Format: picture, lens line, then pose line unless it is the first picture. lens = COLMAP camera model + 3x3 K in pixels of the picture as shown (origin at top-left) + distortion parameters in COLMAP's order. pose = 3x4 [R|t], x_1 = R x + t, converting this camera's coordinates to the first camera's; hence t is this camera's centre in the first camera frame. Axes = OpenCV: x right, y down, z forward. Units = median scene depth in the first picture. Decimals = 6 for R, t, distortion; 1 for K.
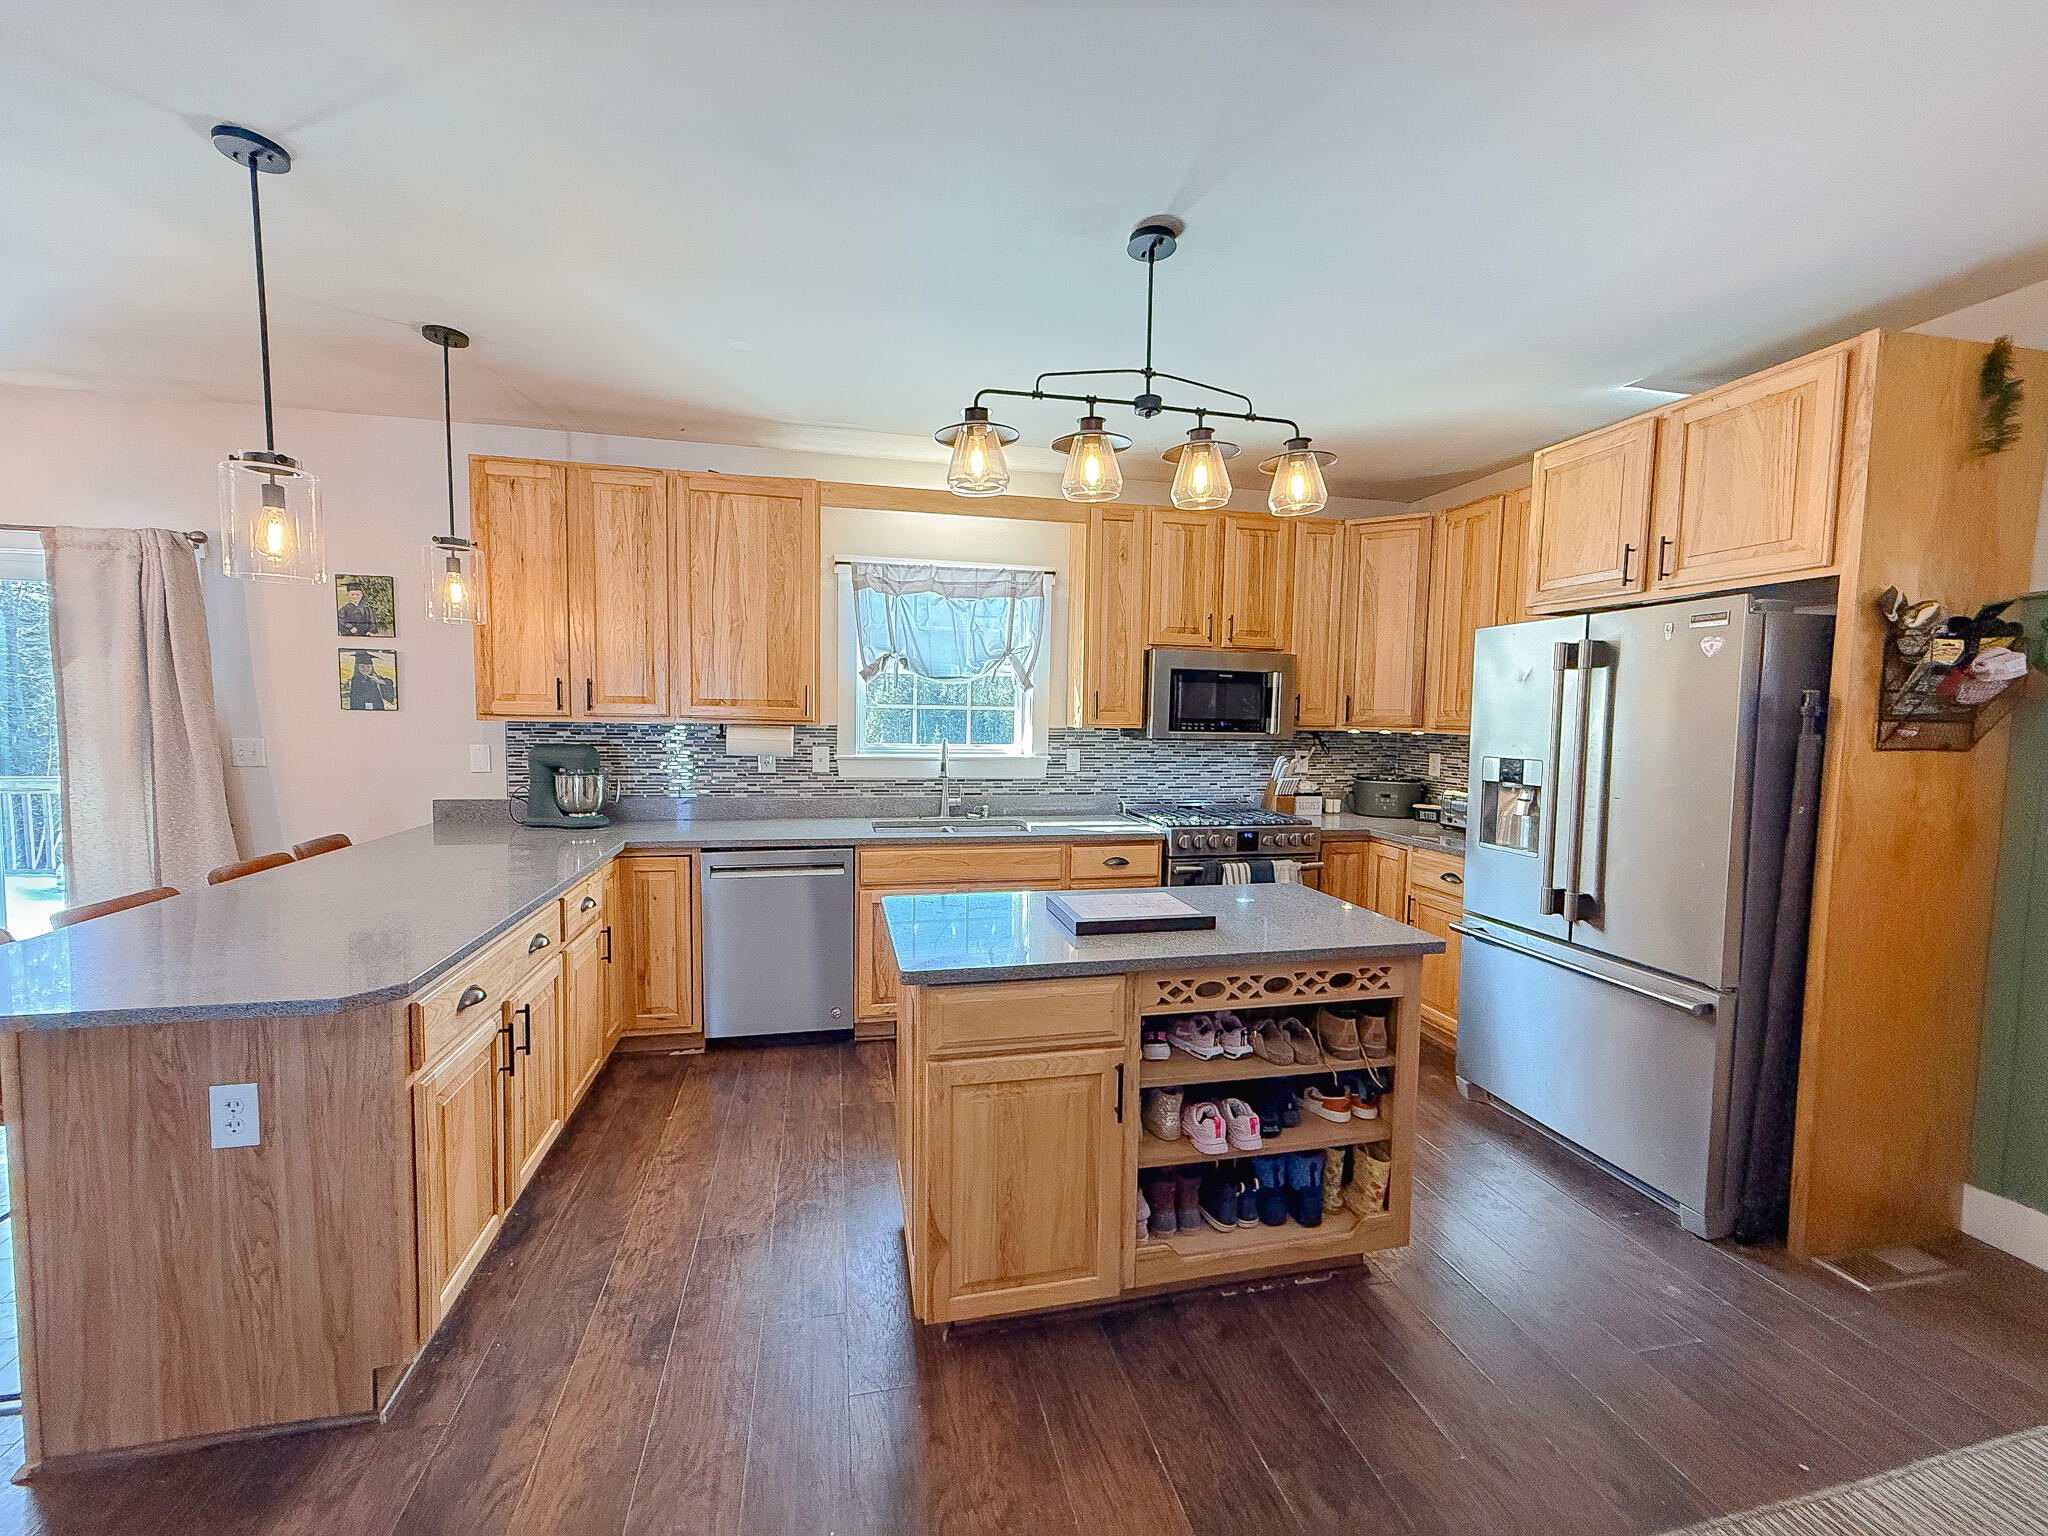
lens RADIAL K [[817.3, 0, 1015.4], [0, 817.3, 767.2], [0, 0, 1]] dist [0.000606, -0.000134]
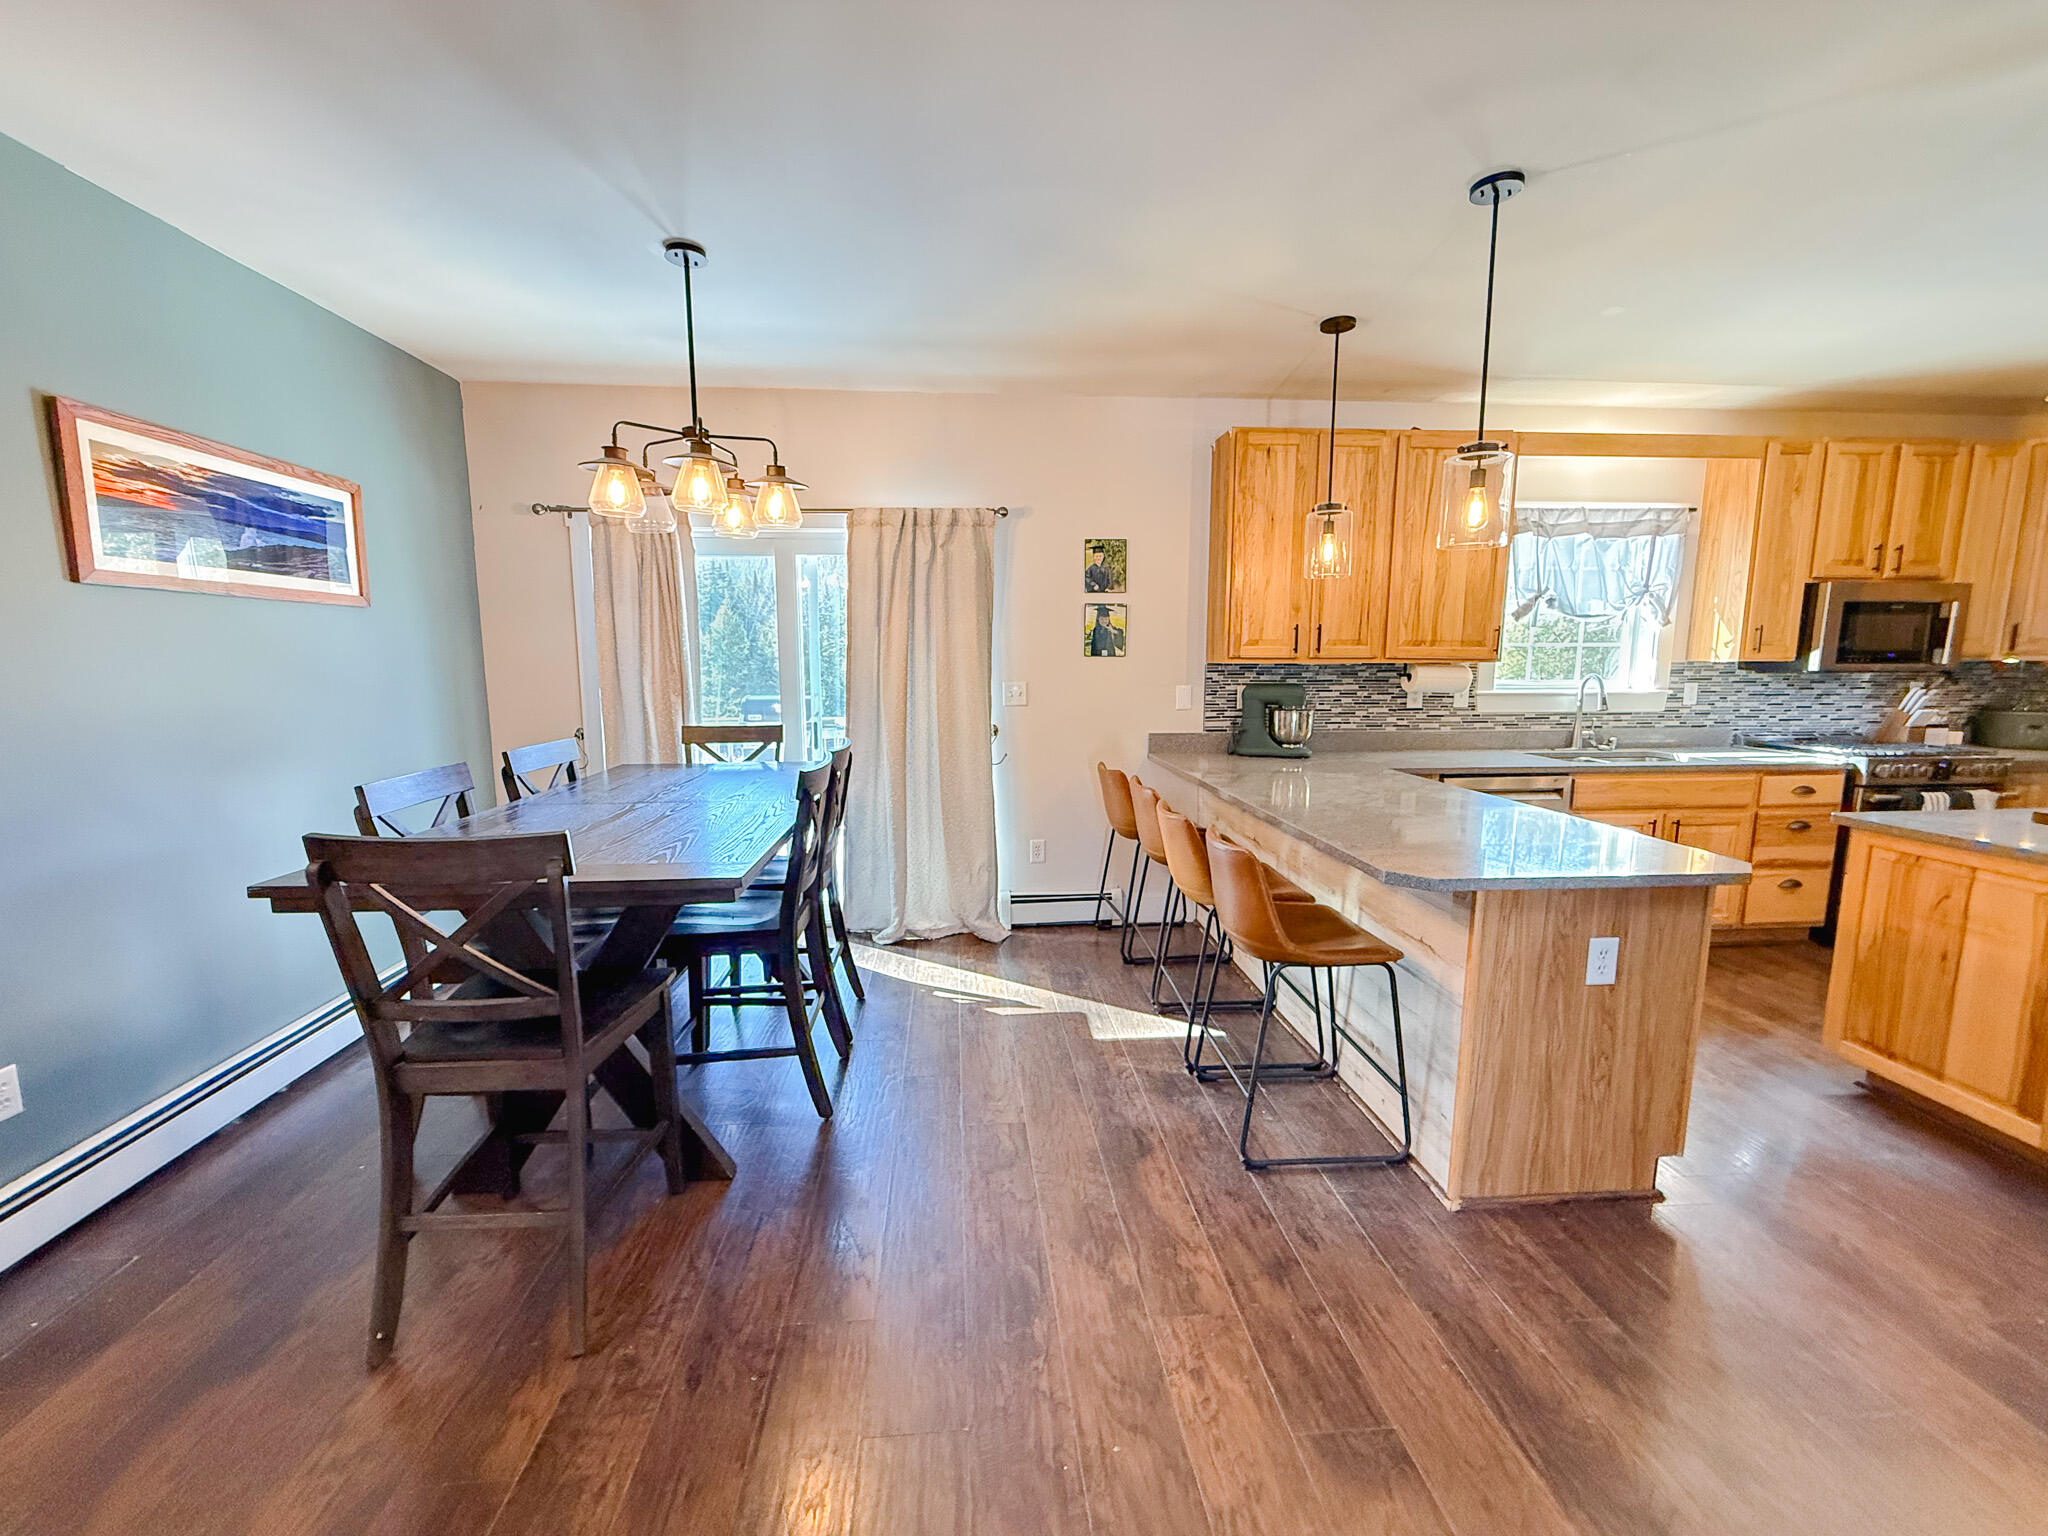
lens RADIAL K [[823.1, 0, 1014.8], [0, 823.1, 766.5], [0, 0, 1]] dist [0.000044, -0.000283]
pose [[0.988621, 0.001572, -0.150420, -0.745229], [0.008683, 0.997682, 0.067492, 0.006563], [0.150178, -0.068030, 0.986316, -0.189662]]
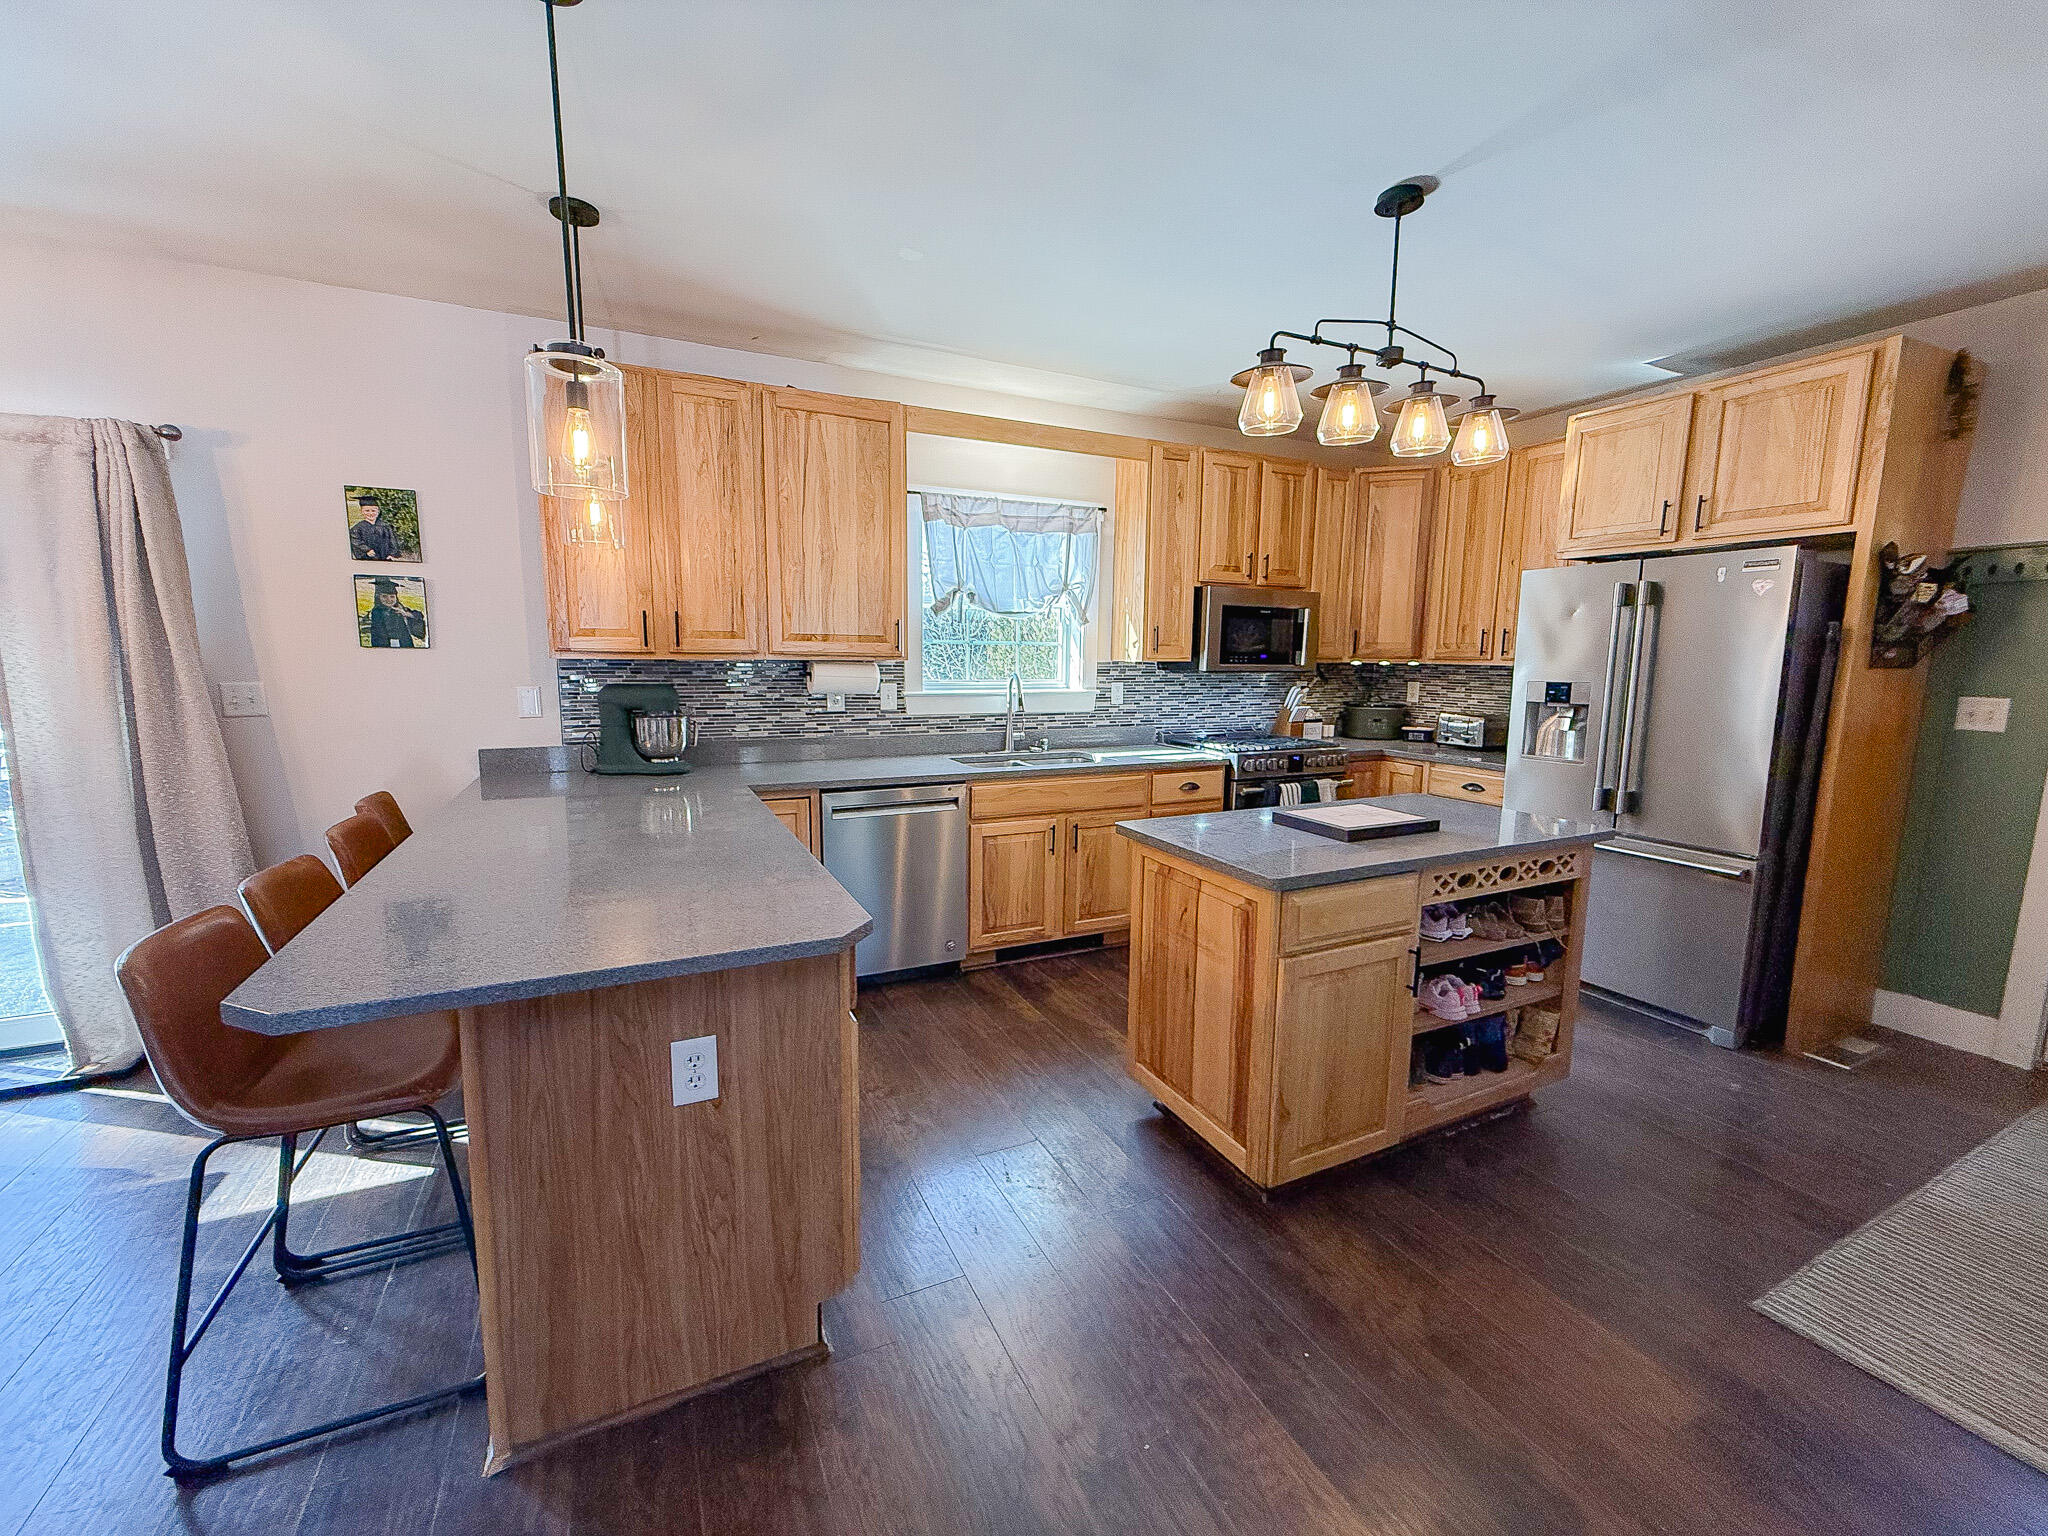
lens RADIAL K [[818.8, 0, 1015.3], [0, 818.8, 766.9], [0, 0, 1]] dist [0.000482, -0.000125]
pose [[0.975804, -0.037087, 0.215479, -0.344991], [0.021449, 0.996993, 0.074464, 0.005311], [-0.217593, -0.068041, 0.973665, 0.007445]]
